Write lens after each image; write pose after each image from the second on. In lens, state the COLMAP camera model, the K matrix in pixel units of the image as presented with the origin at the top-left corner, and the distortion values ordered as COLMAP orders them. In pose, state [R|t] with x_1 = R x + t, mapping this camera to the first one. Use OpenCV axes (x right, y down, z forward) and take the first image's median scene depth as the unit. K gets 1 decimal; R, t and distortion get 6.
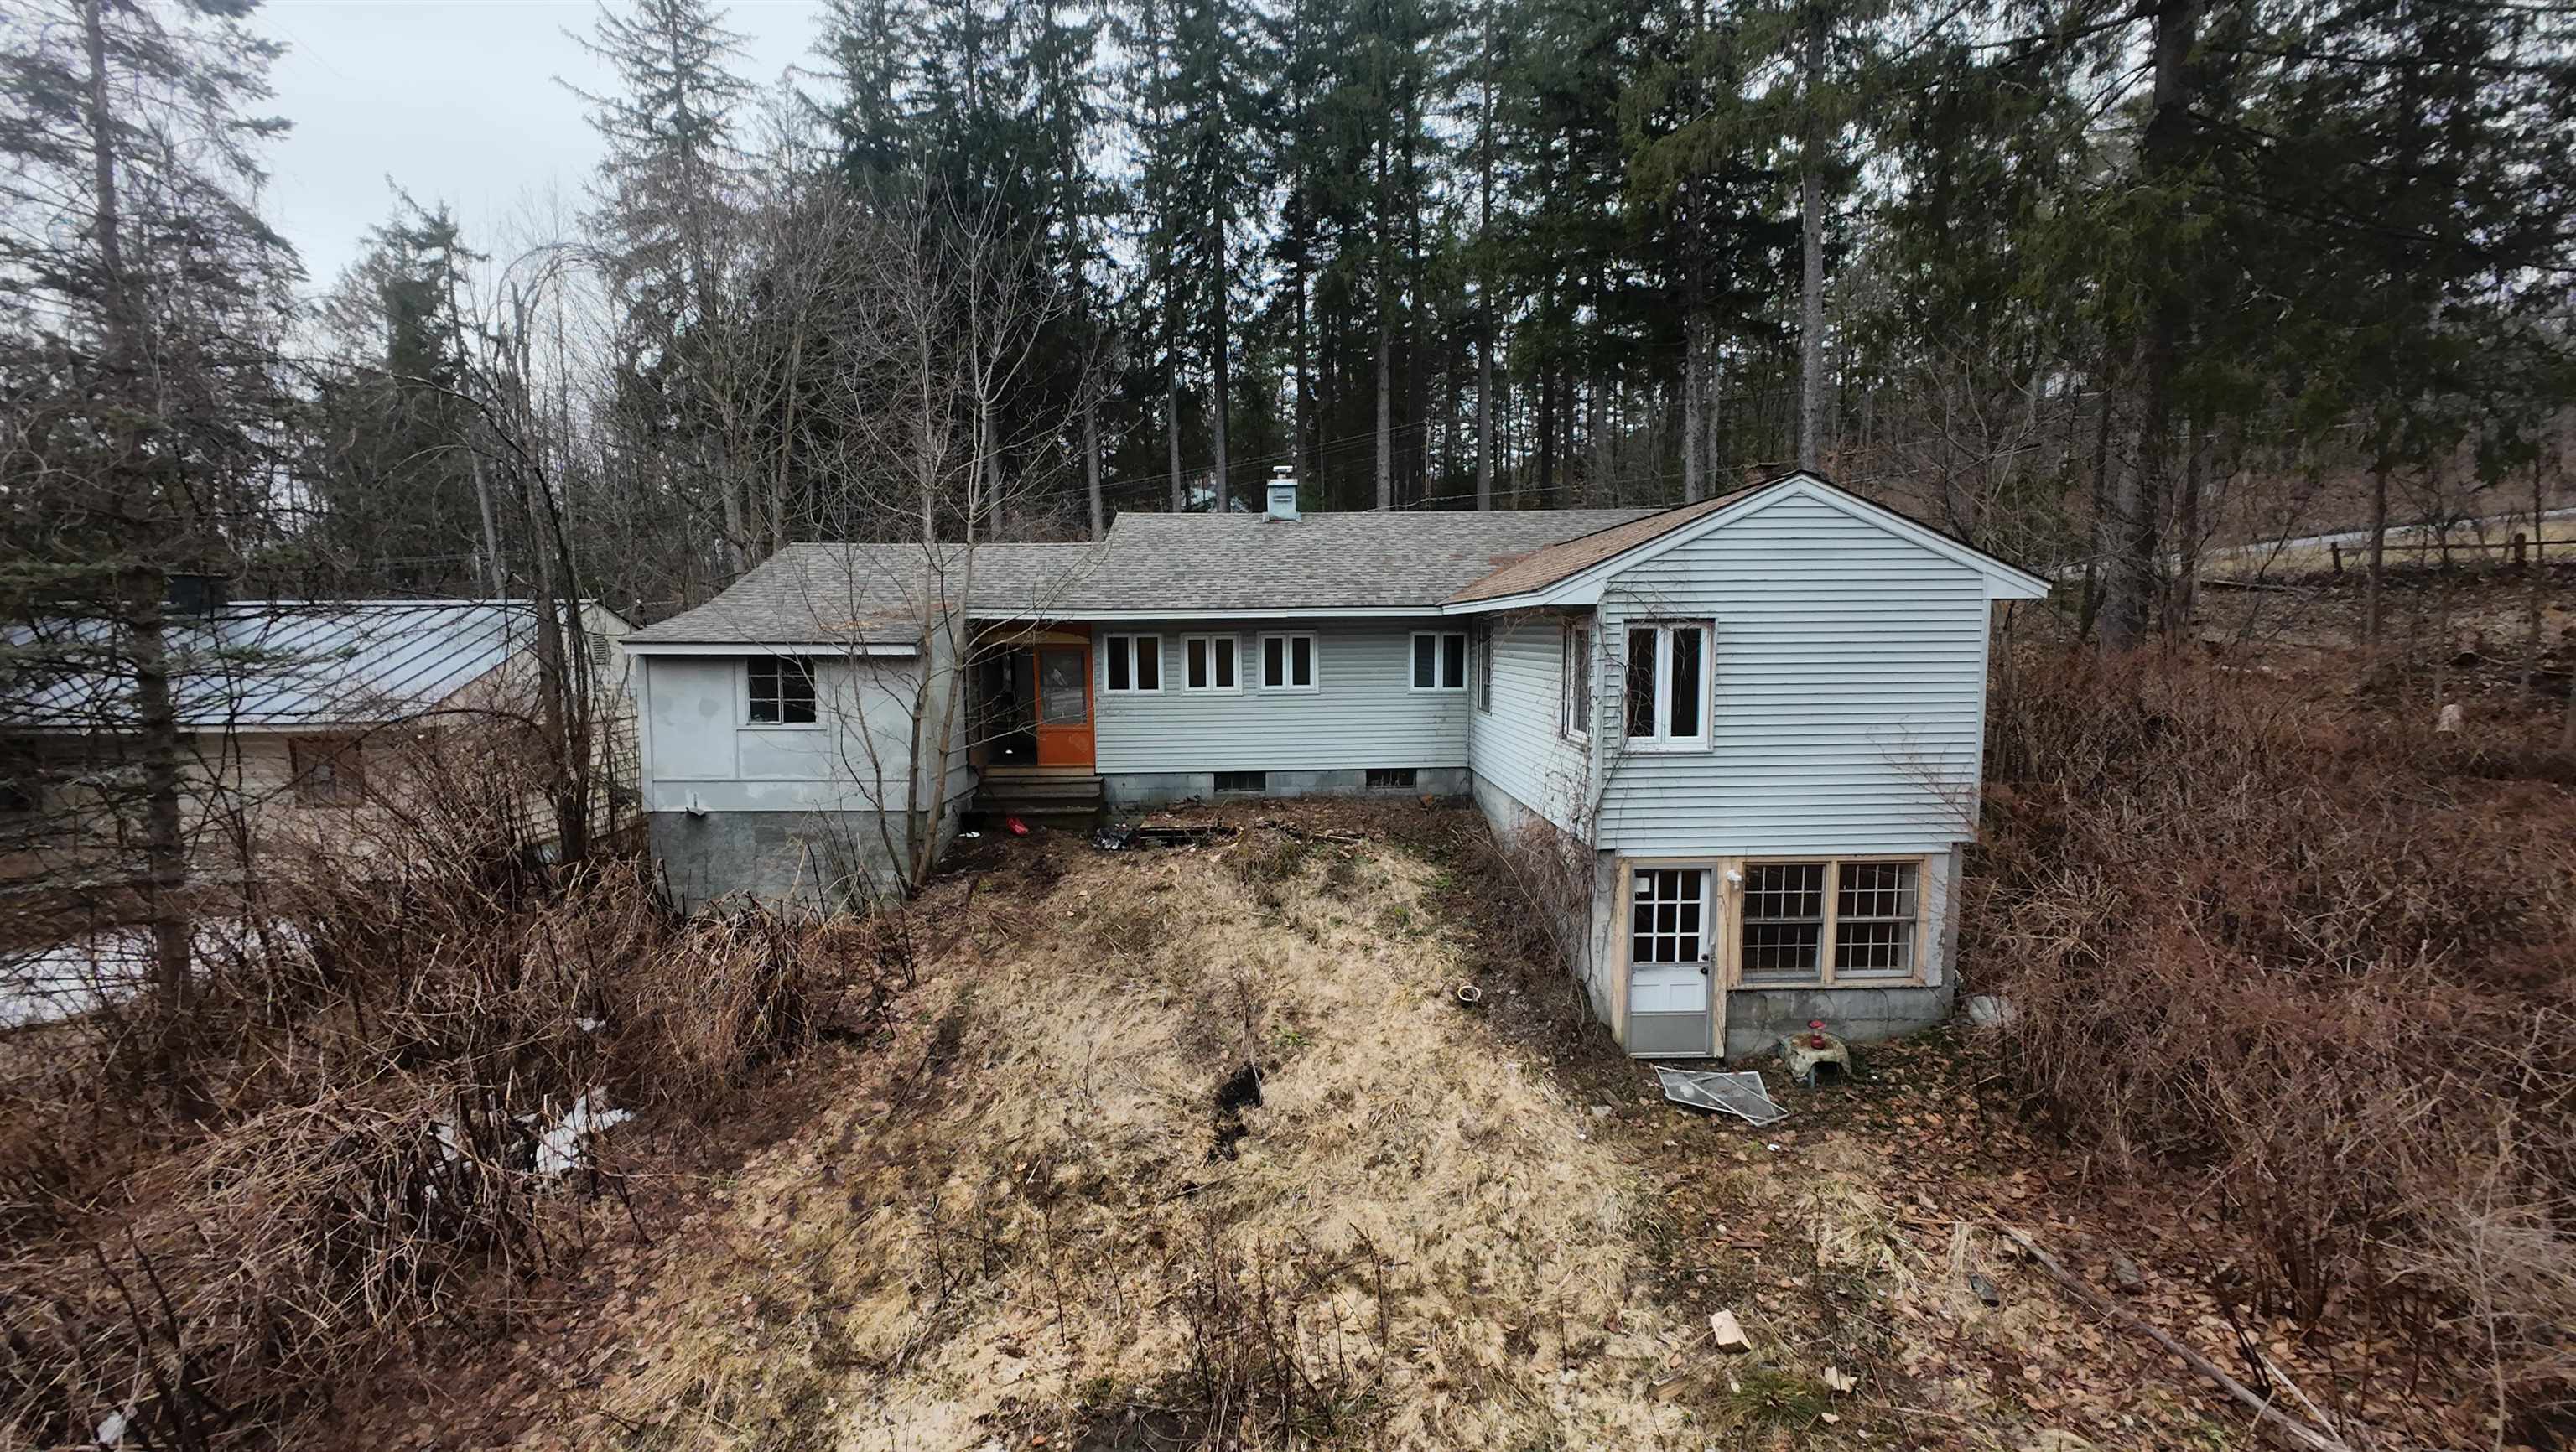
lens RADIAL K [[938.8, 0, 1299.6], [0, 938.8, 728.3], [0, 0, 1]] dist [-0.002235, 0.000102]
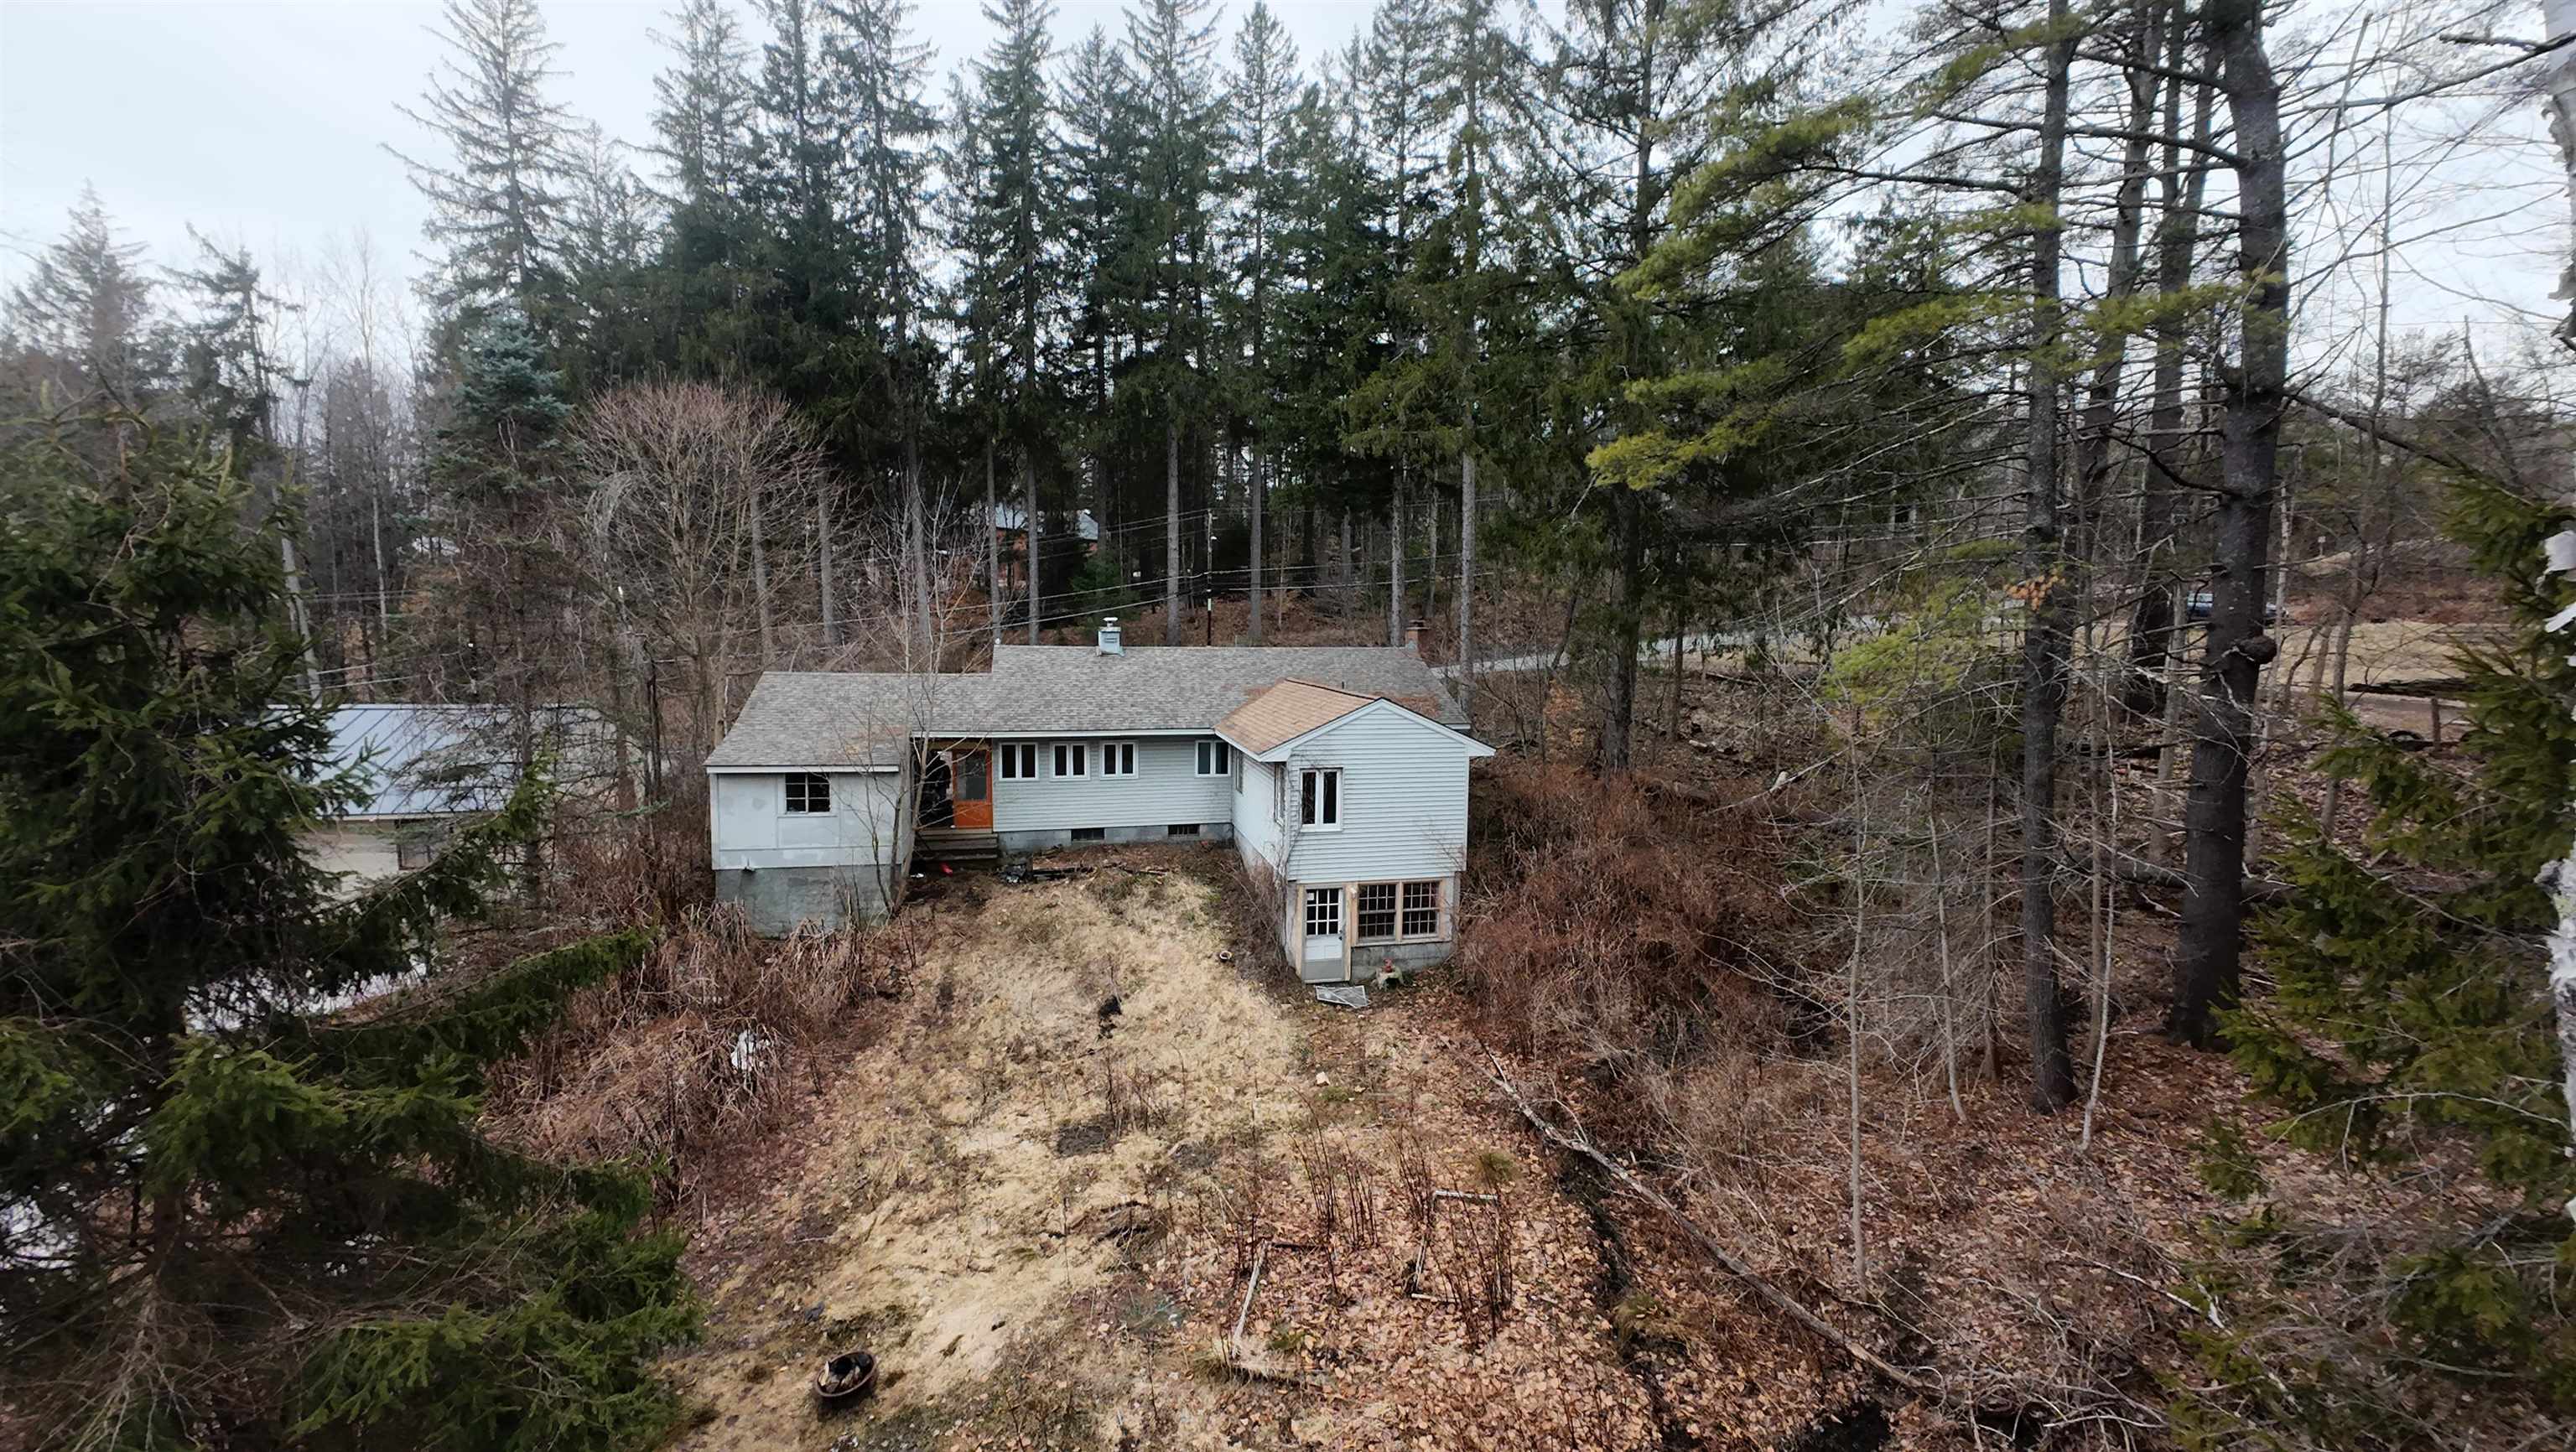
lens RADIAL K [[938.8, 0, 1275.4], [0, 938.8, 731.3], [0, 0, 1]] dist [-0.002235, 0.000102]
pose [[0.979537, -0.000624, 0.201261, -0.111757], [-0.001011, 0.999967, 0.008022, -0.201623], [-0.201259, -0.008061, 0.979505, -0.940526]]
